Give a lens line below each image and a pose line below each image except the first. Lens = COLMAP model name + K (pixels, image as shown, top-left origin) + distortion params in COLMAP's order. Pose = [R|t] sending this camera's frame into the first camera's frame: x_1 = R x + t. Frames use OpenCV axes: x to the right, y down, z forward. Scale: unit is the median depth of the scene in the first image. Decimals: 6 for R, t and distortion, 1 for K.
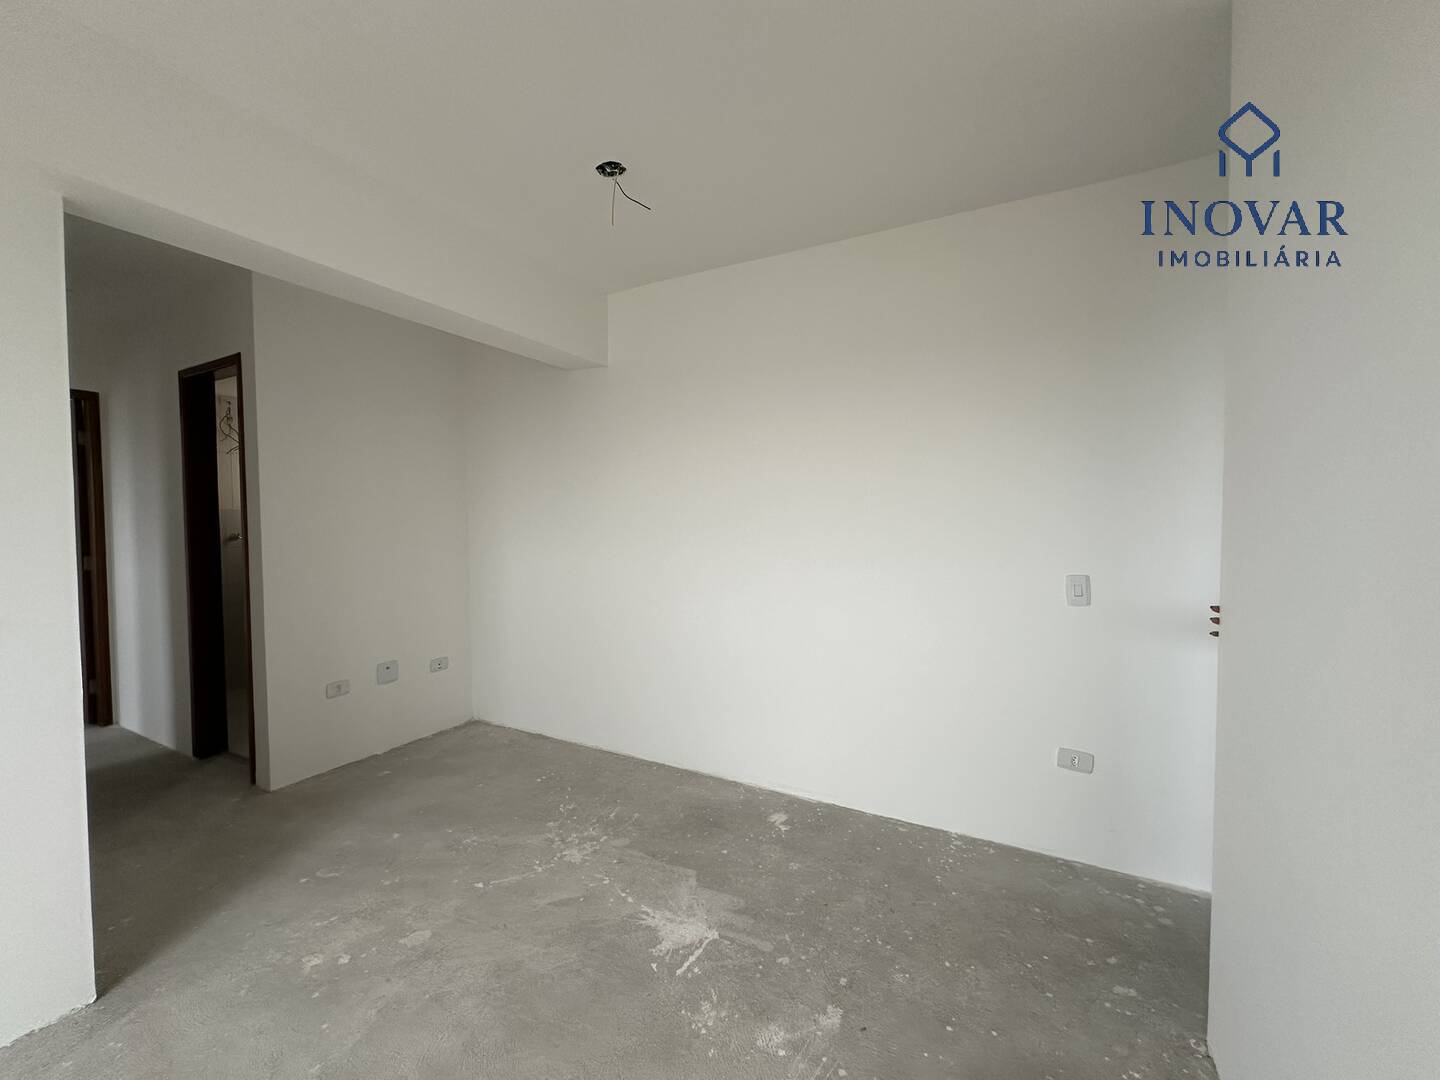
lens RADIAL K [[581.1, 0, 722.9], [0, 581.1, 541.9], [0, 0, 1]] dist [-0.005022, 0.001092]
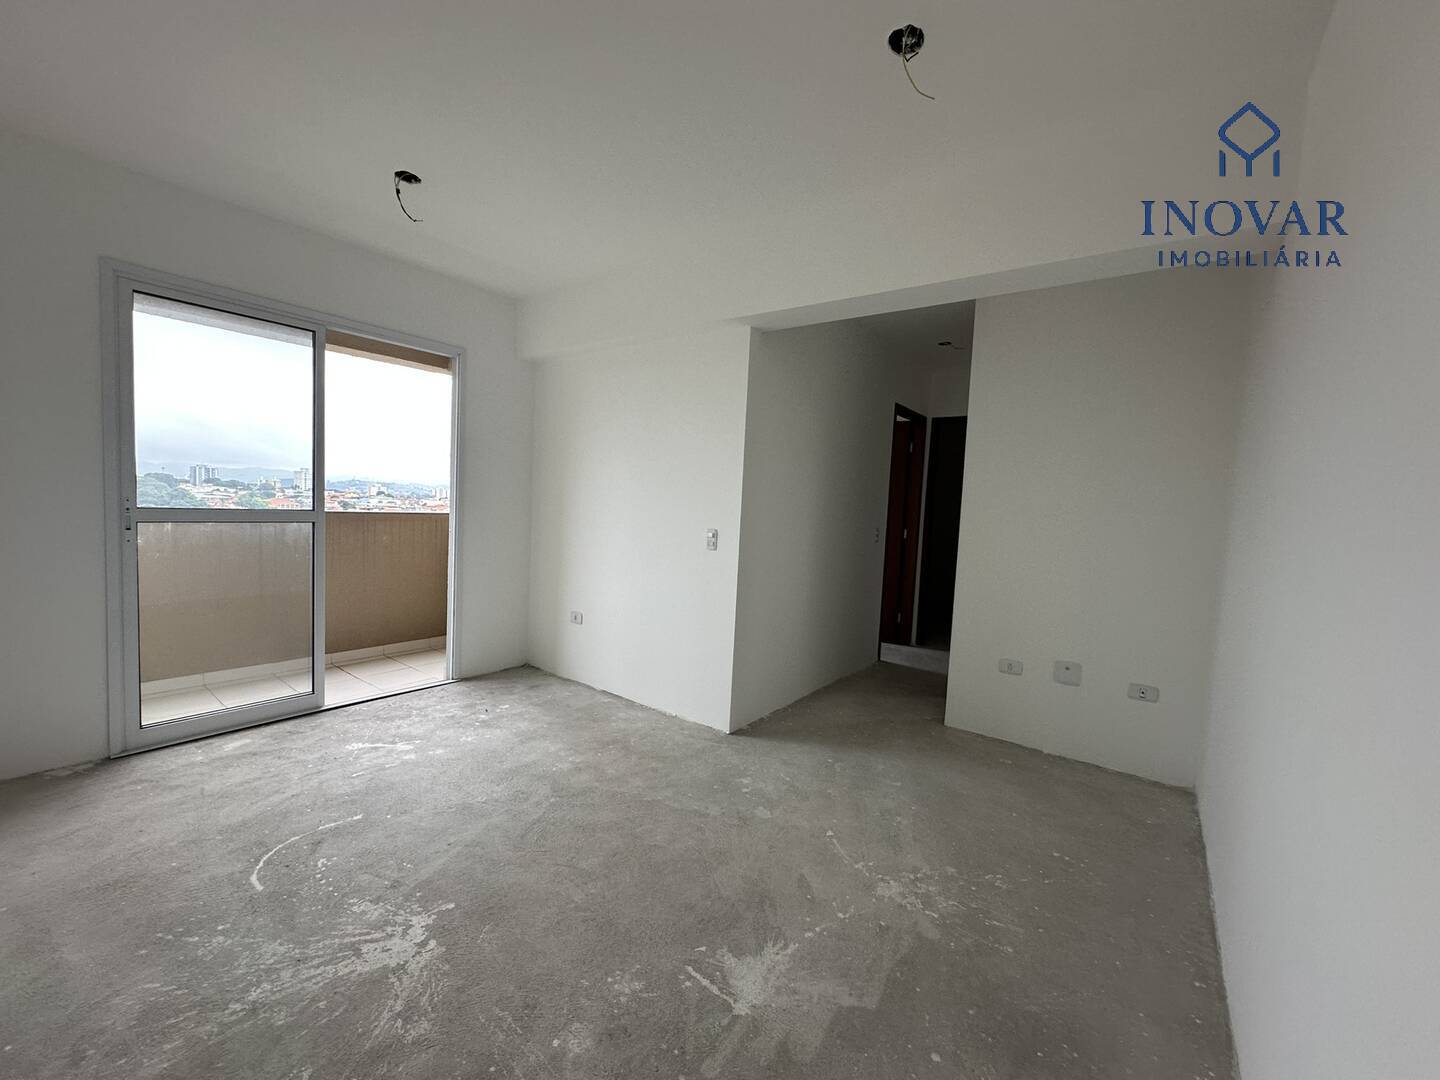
lens RADIAL K [[581.1, 0, 721.5], [0, 581.1, 540.0], [0, 0, 1]] dist [-0.005022, 0.001092]
pose [[-0.146528, 0.064351, -0.987111, 0.679372], [-0.089604, 0.992916, 0.078030, -0.014717], [0.985140, 0.099883, -0.139724, 0.956770]]
